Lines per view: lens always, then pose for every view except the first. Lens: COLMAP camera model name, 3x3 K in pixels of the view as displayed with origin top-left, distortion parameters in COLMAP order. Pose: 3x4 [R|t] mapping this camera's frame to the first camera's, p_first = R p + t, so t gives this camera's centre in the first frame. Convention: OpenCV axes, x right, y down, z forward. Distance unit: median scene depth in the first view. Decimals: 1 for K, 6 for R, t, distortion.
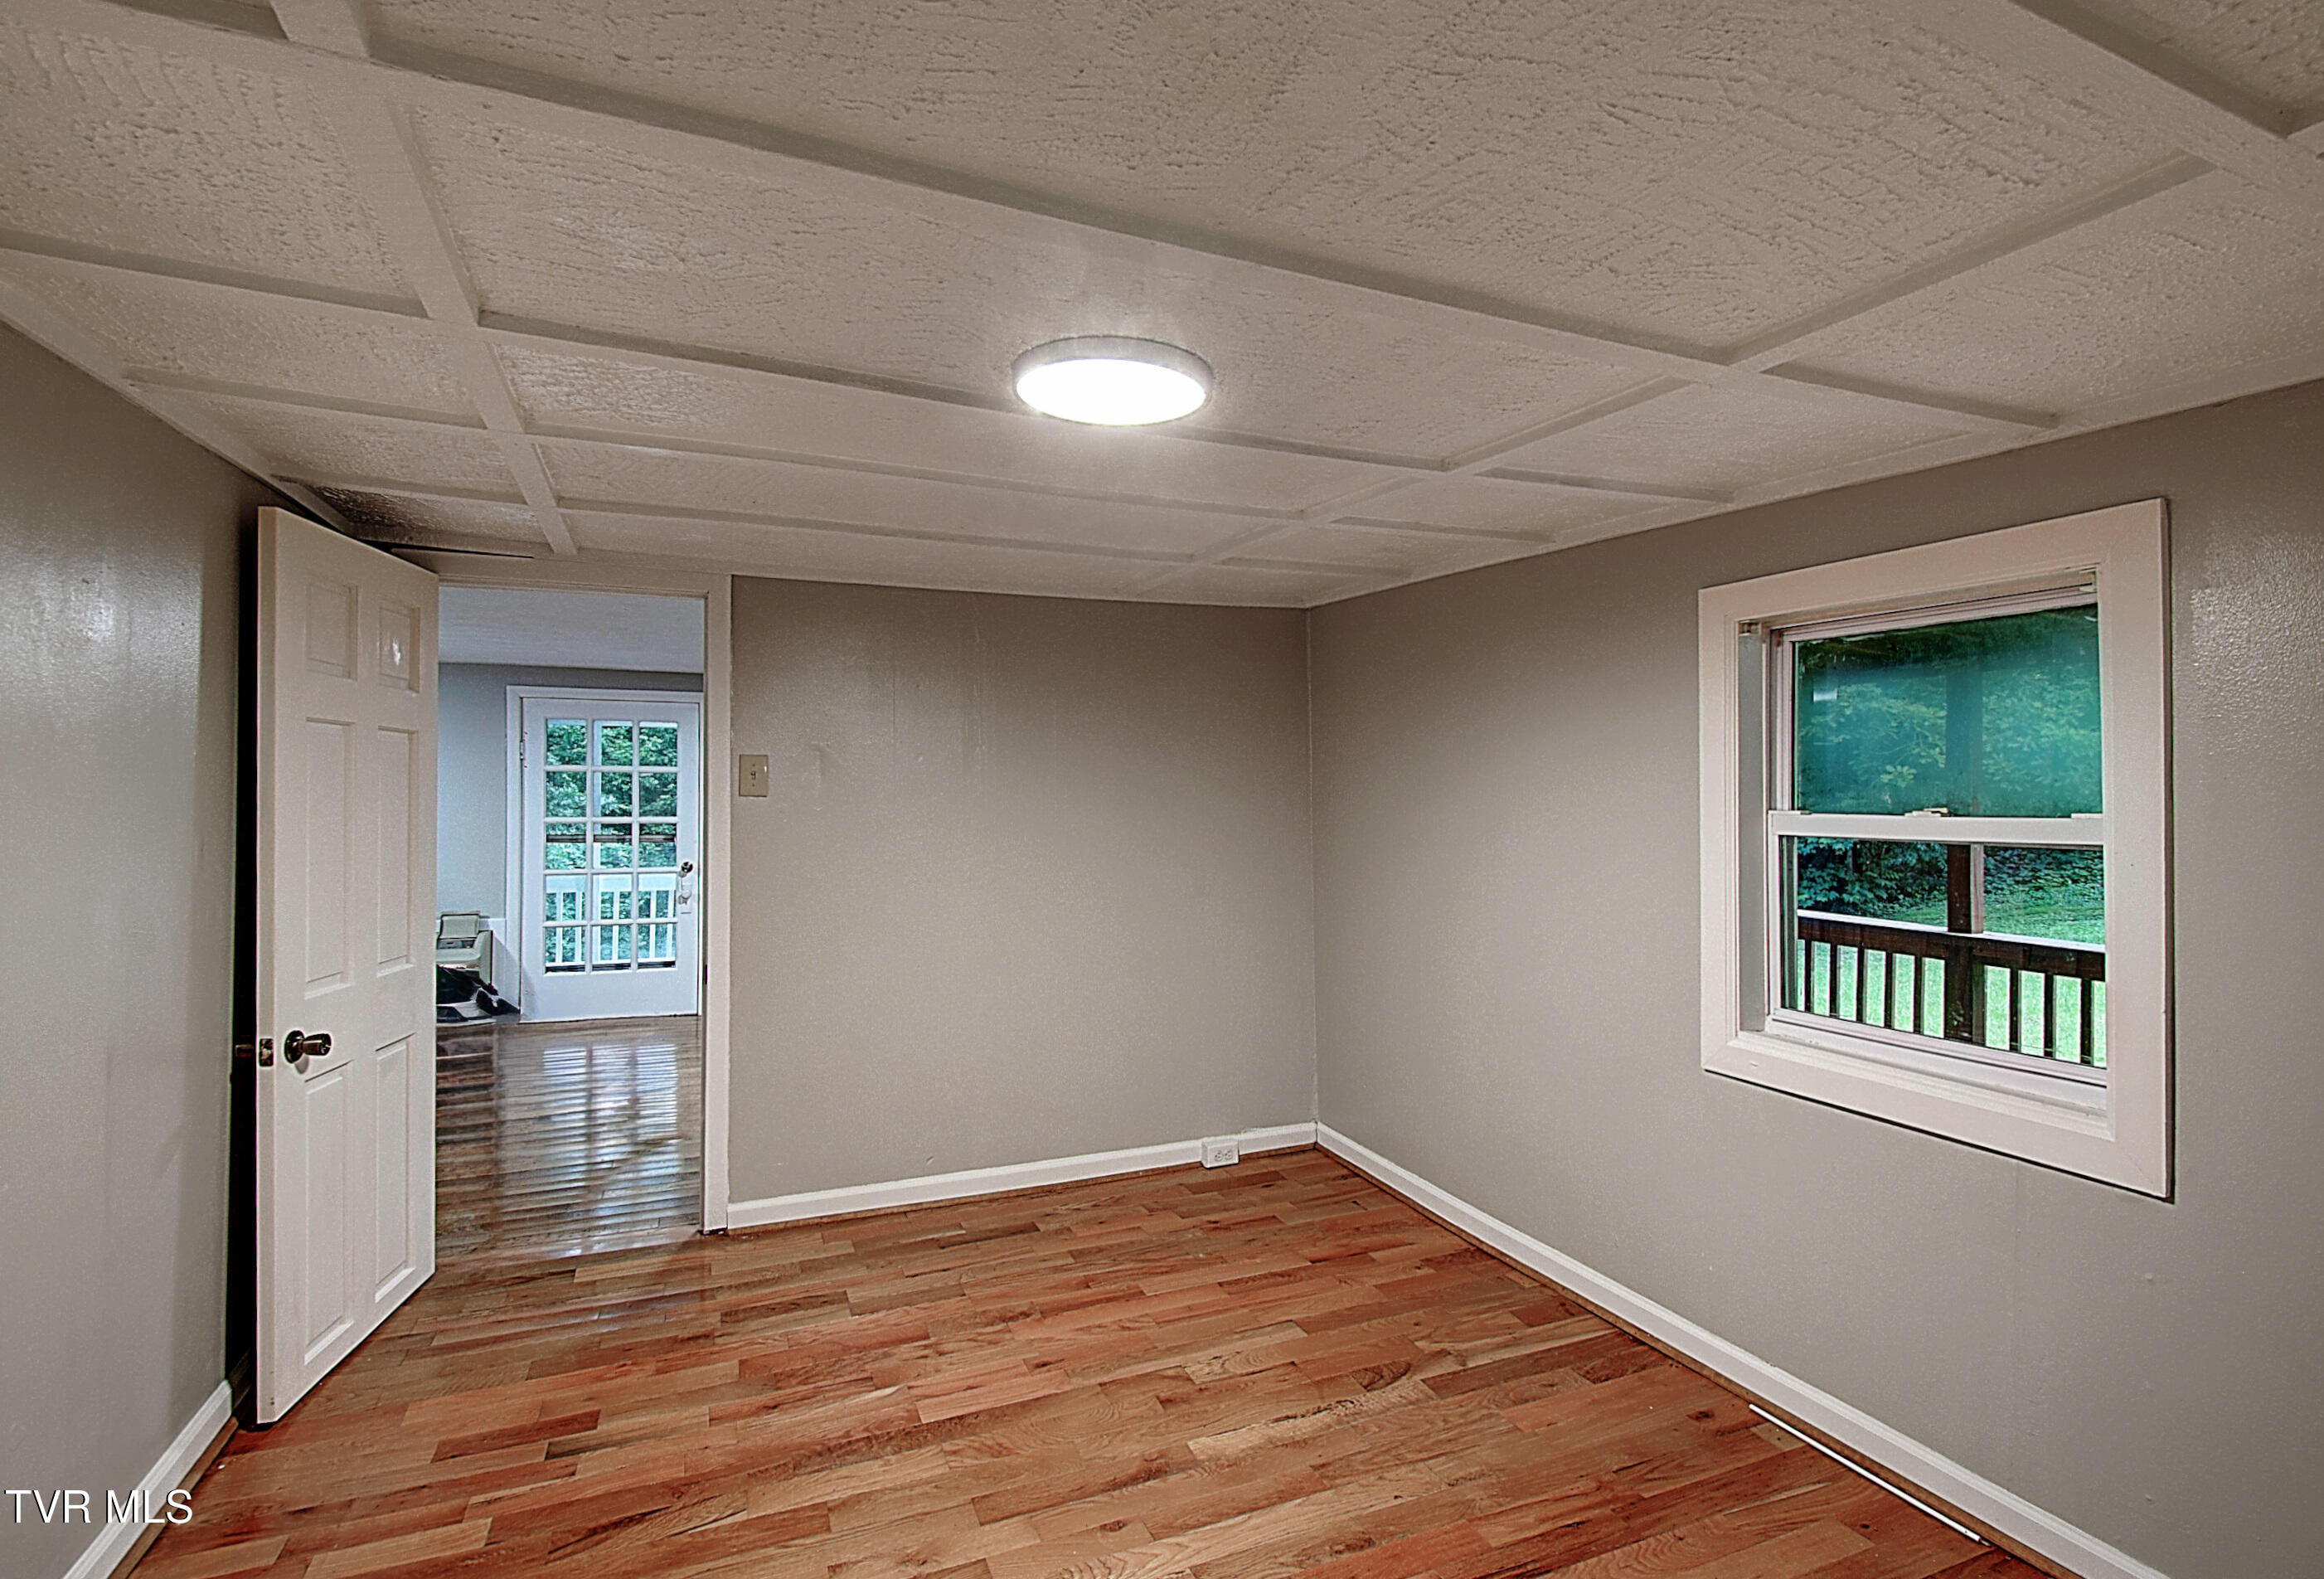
lens RADIAL K [[1100.7, 0, 1162.0], [0, 1100.7, 789.5], [0, 0, 1]] dist [0.000553, 0.000066]
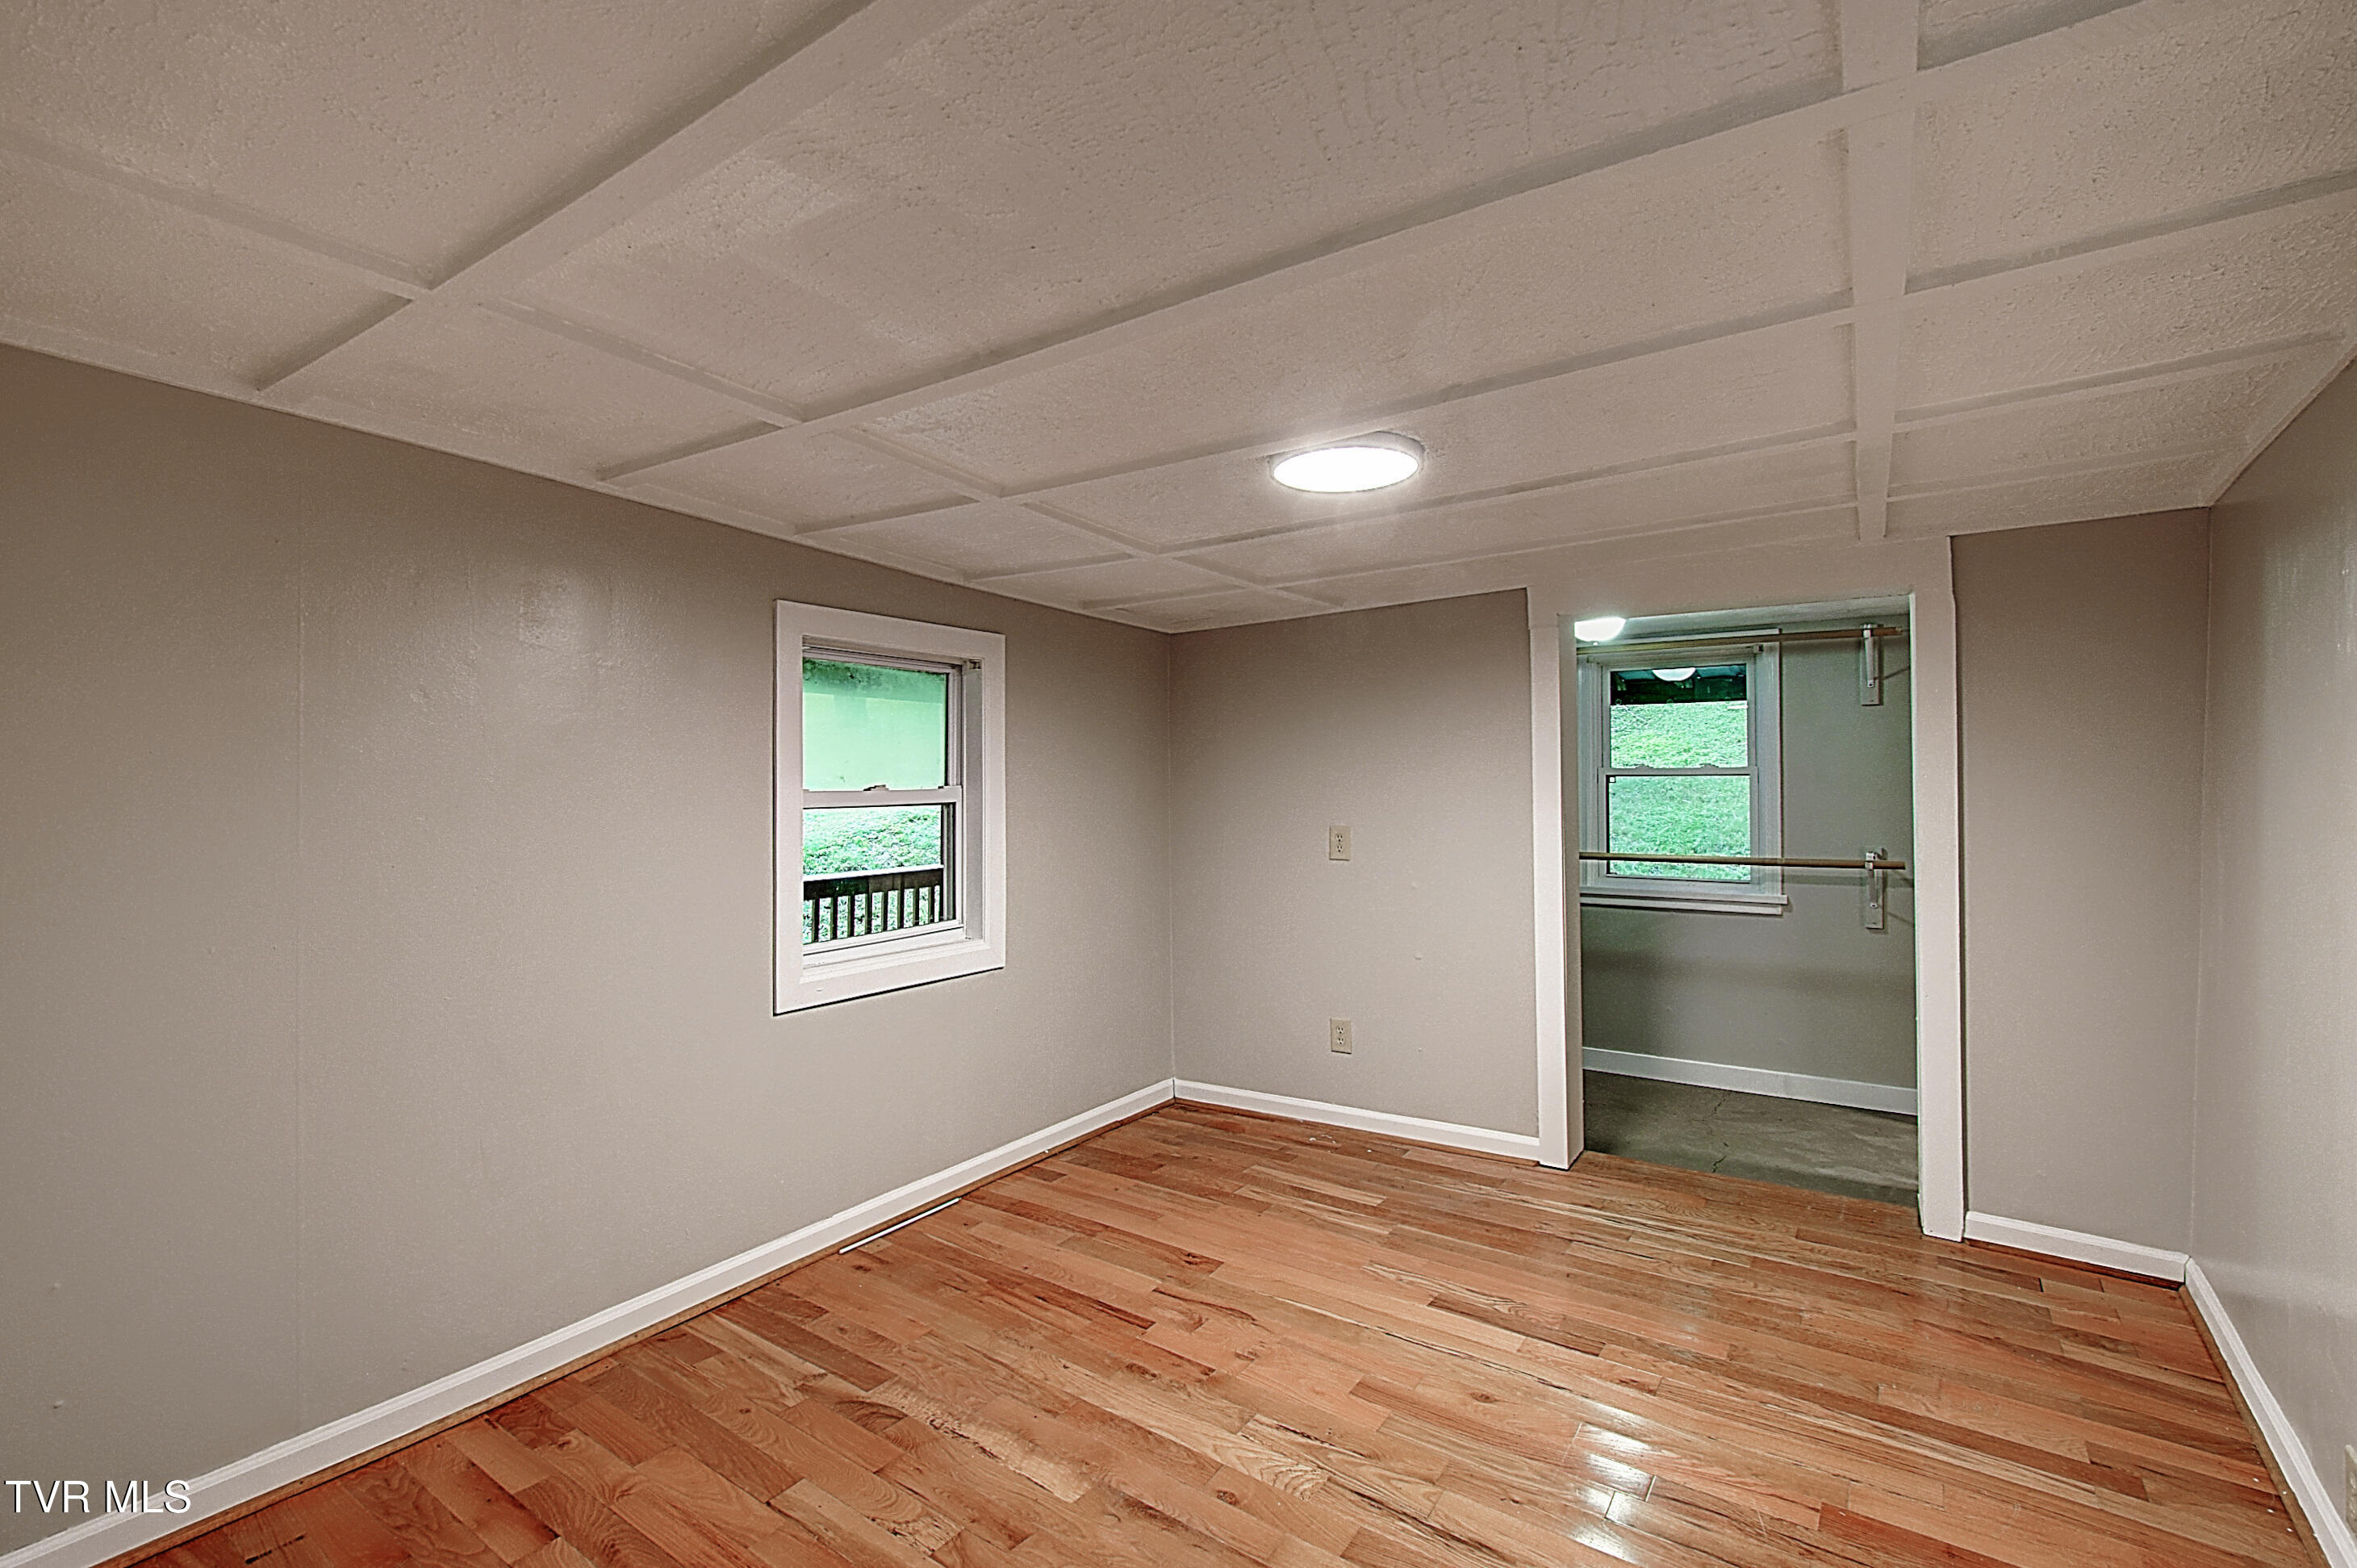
lens RADIAL K [[1049.2, 0, 1172.0], [0, 1049.2, 769.6], [0, 0, 1]] dist [0.001623, -0.009183]
pose [[-0.533029, 0.000681, 0.846097, -0.746386], [0.000776, 1.000000, -0.000315, -0.004584], [-0.846097, 0.000489, -0.533029, 1.389340]]
